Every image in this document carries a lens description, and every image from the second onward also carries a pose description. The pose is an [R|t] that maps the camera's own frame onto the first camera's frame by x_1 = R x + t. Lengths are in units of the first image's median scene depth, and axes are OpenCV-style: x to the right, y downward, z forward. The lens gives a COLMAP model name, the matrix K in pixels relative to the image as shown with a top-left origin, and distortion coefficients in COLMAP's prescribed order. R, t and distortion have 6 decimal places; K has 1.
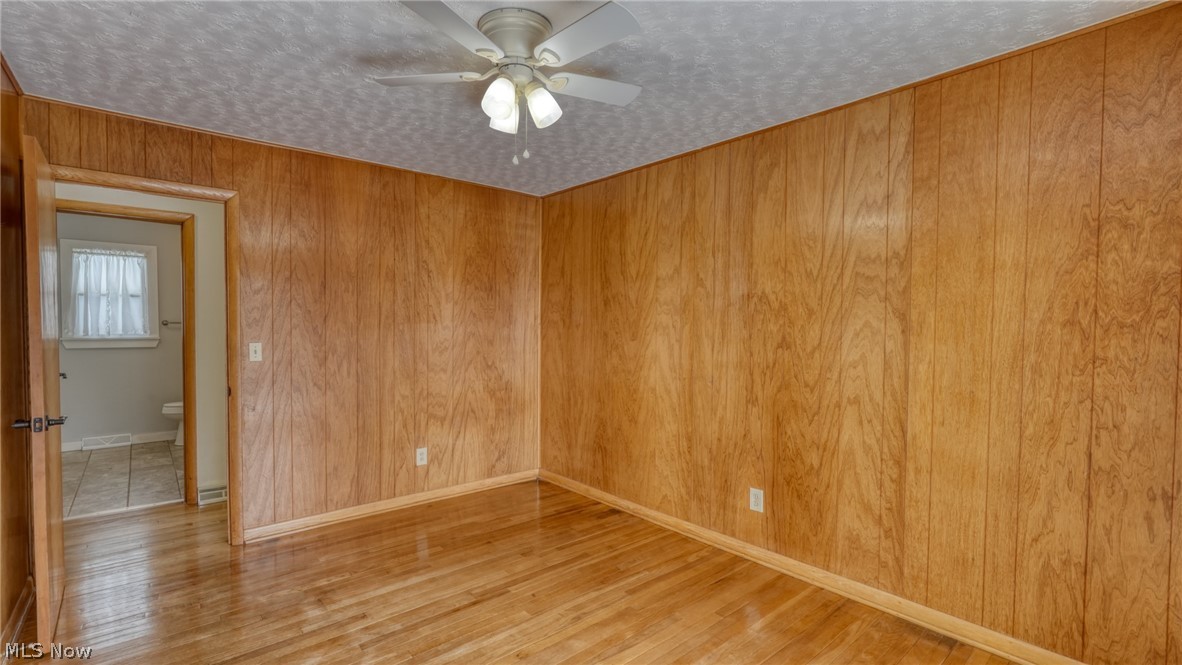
lens RADIAL K [[516.1, 0, 580.8], [0, 516.1, 341.5], [0, 0, 1]] dist [-0.011775, 0.000454]
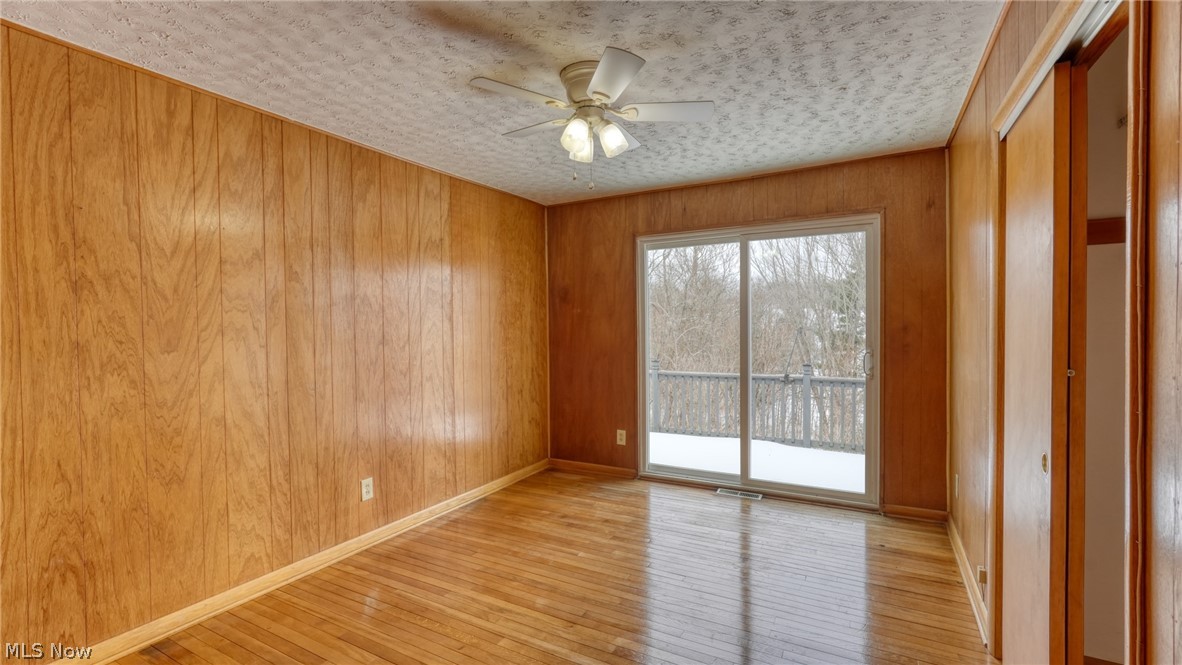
lens RADIAL K [[516.1, 0, 588.1], [0, 516.1, 327.7], [0, 0, 1]] dist [-0.011775, 0.000454]
pose [[-0.336003, -0.012172, 0.941782, -0.782838], [0.033600, 0.999125, 0.024900, -0.035927], [-0.941262, 0.040010, -0.335300, 0.881772]]
